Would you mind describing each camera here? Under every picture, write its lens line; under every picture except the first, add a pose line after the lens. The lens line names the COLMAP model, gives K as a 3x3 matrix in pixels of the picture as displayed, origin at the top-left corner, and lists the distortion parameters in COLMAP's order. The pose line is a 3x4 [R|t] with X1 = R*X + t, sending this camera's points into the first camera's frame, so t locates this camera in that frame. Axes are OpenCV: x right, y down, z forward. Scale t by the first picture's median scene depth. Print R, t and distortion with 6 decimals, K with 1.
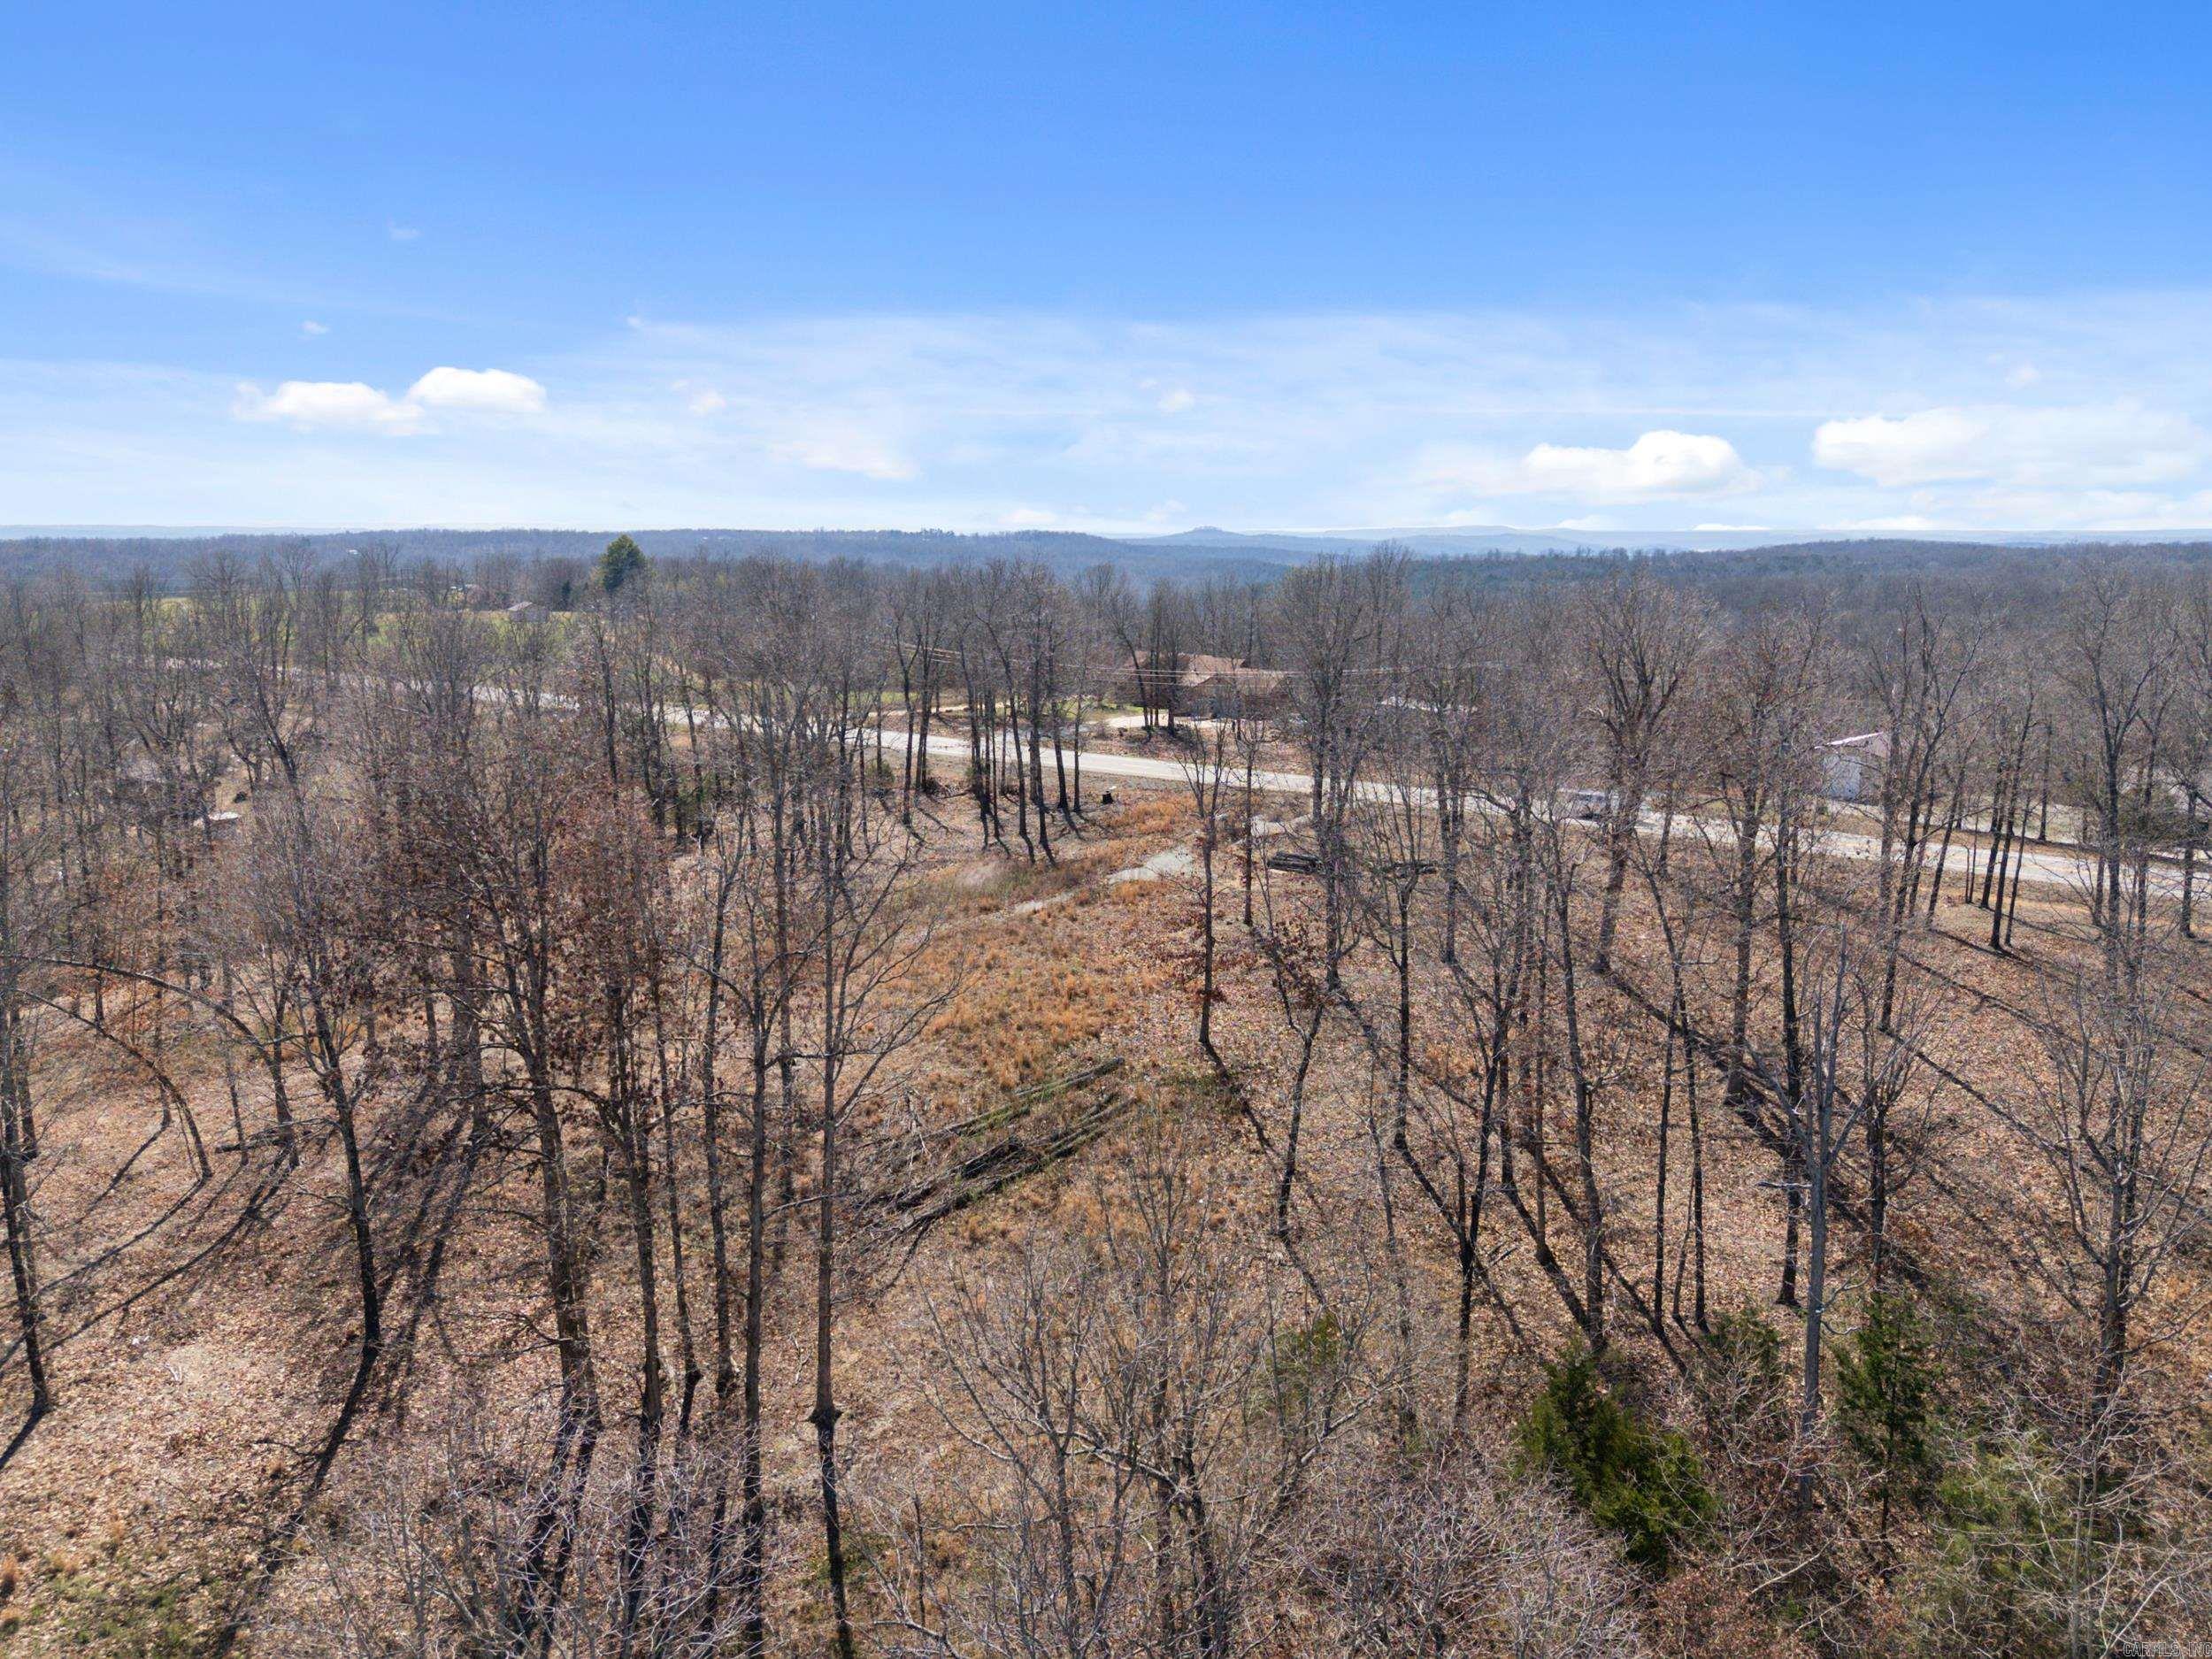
lens RADIAL K [[1623.1, 0, 1111.2], [0, 1623.1, 822.0], [0, 0, 1]] dist [0.069182, -0.062531]
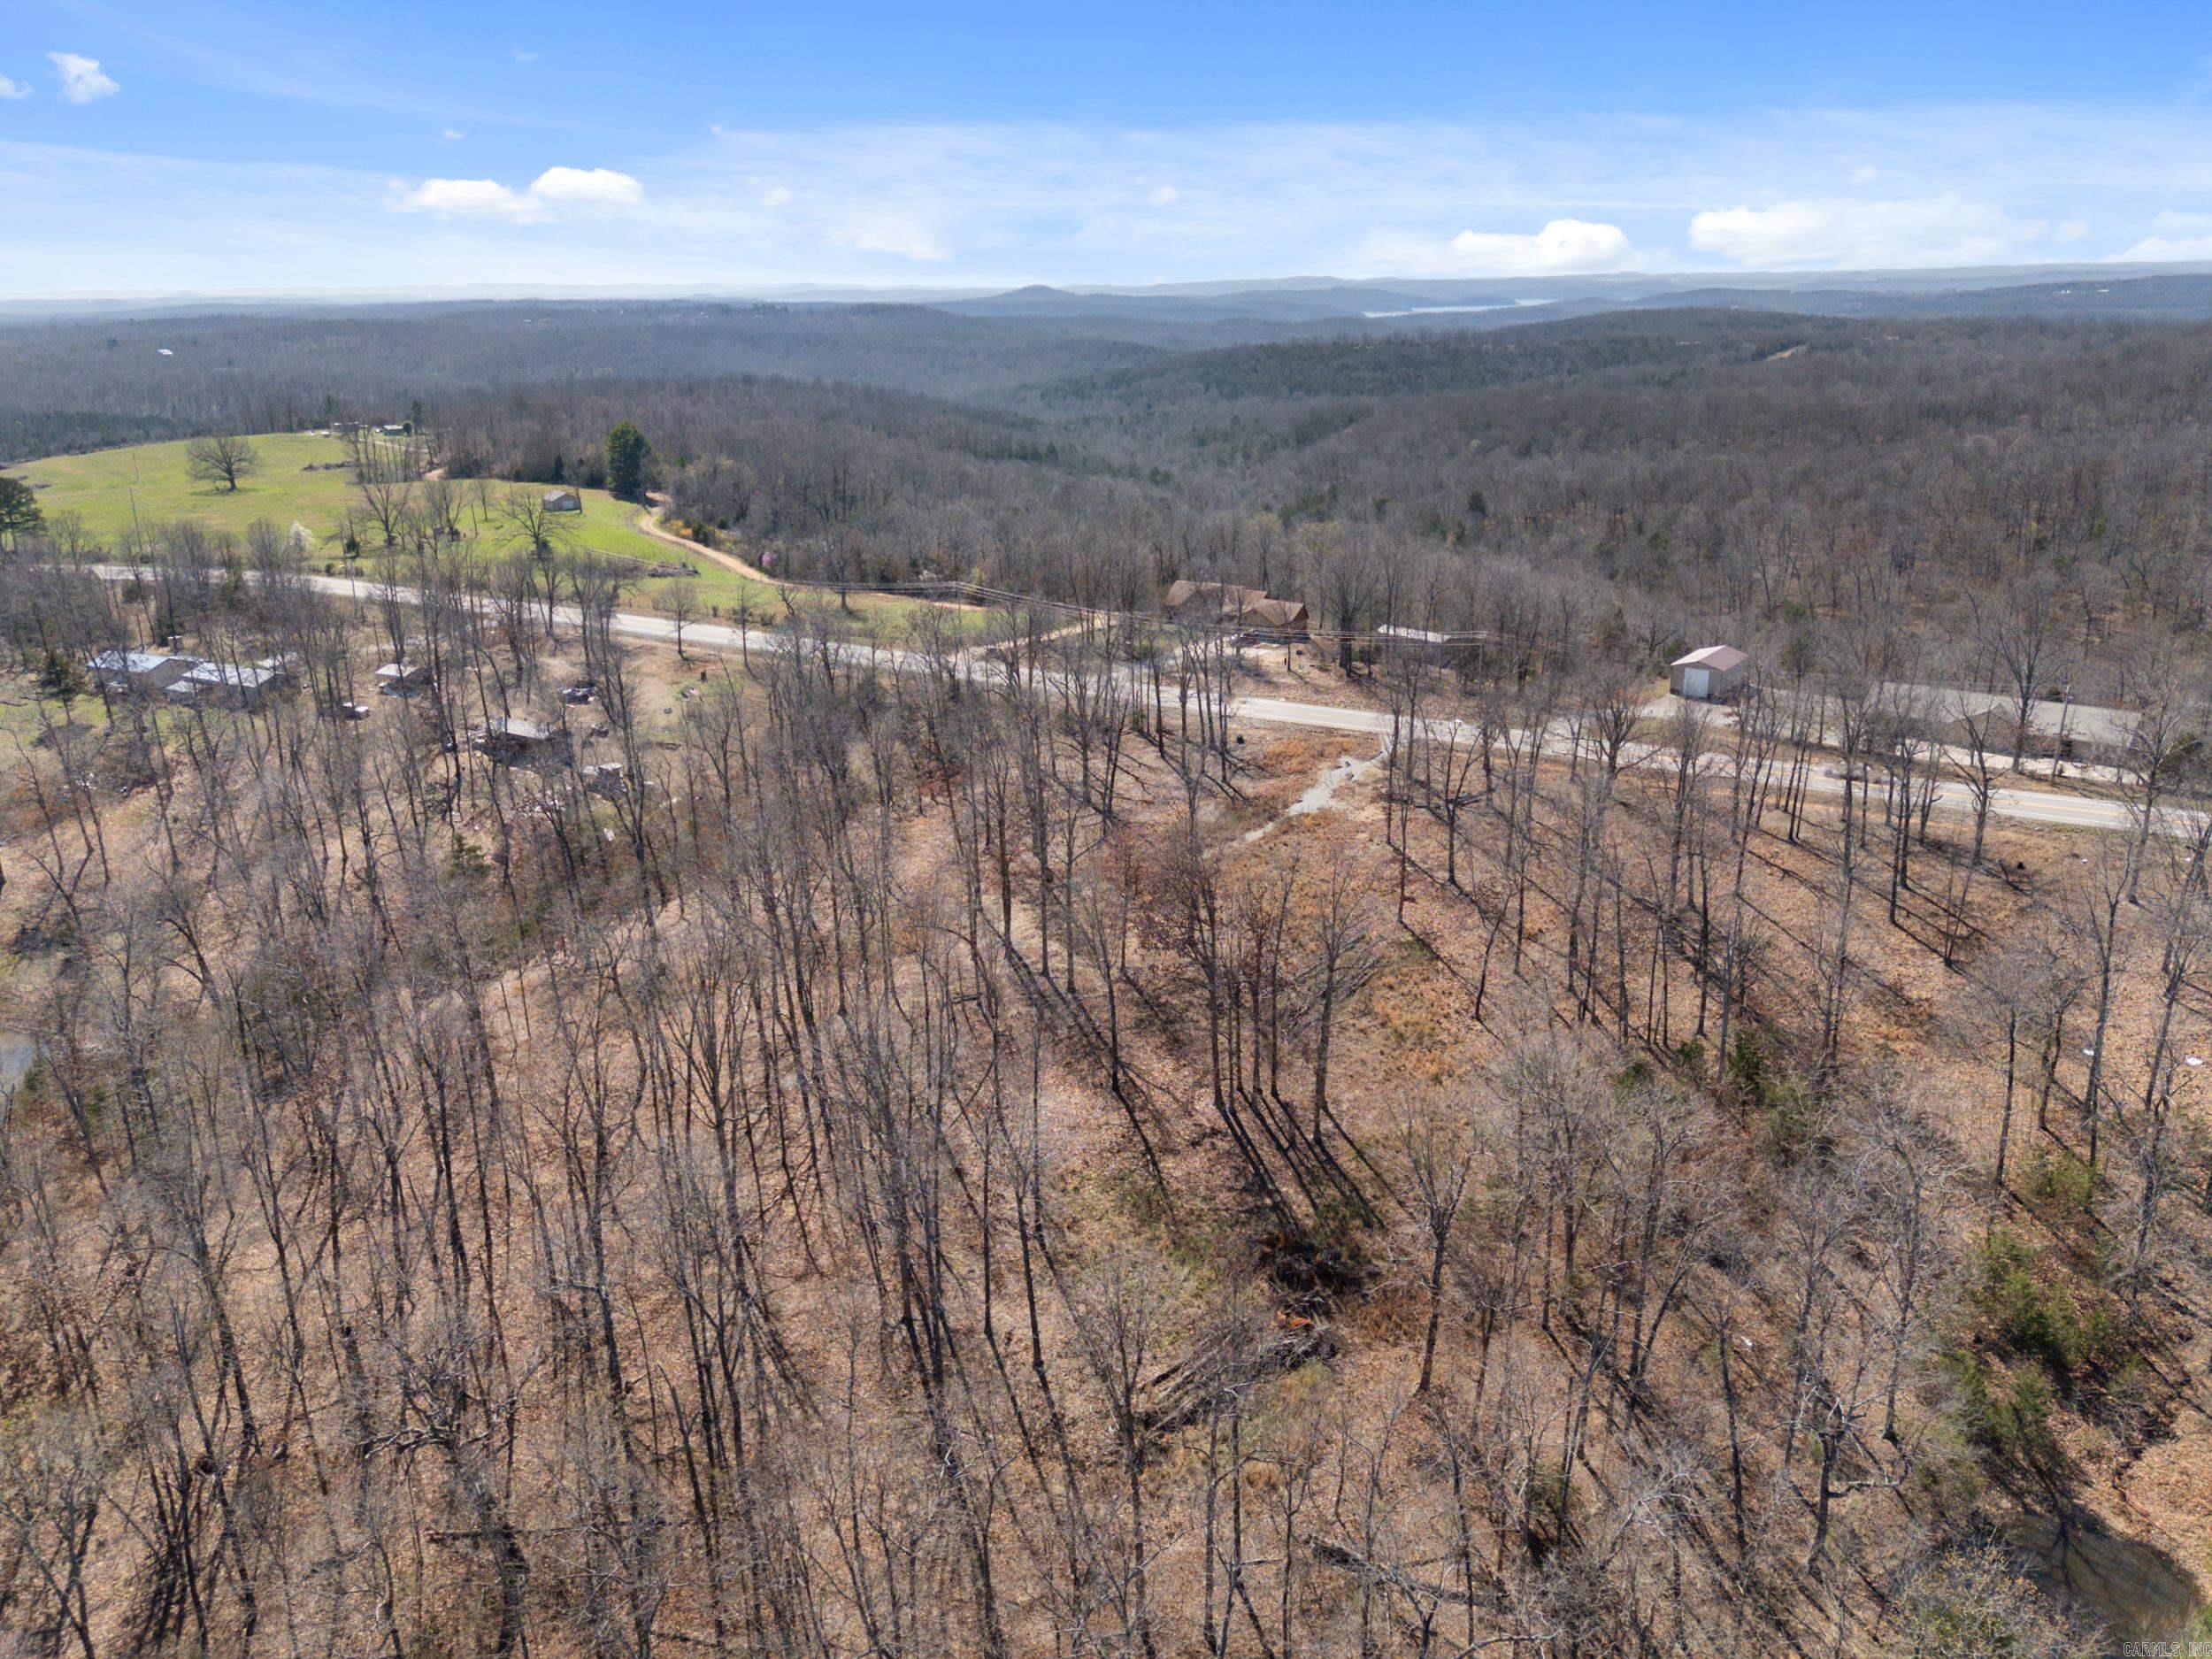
lens RADIAL K [[1623.1, 0, 1111.2], [0, 1623.1, 822.0], [0, 0, 1]] dist [0.069182, -0.062531]
pose [[0.993894, -0.055747, 0.095225, -0.486097], [0.041319, 0.988233, 0.147272, -0.293973], [-0.102314, -0.142438, 0.984502, -0.896699]]
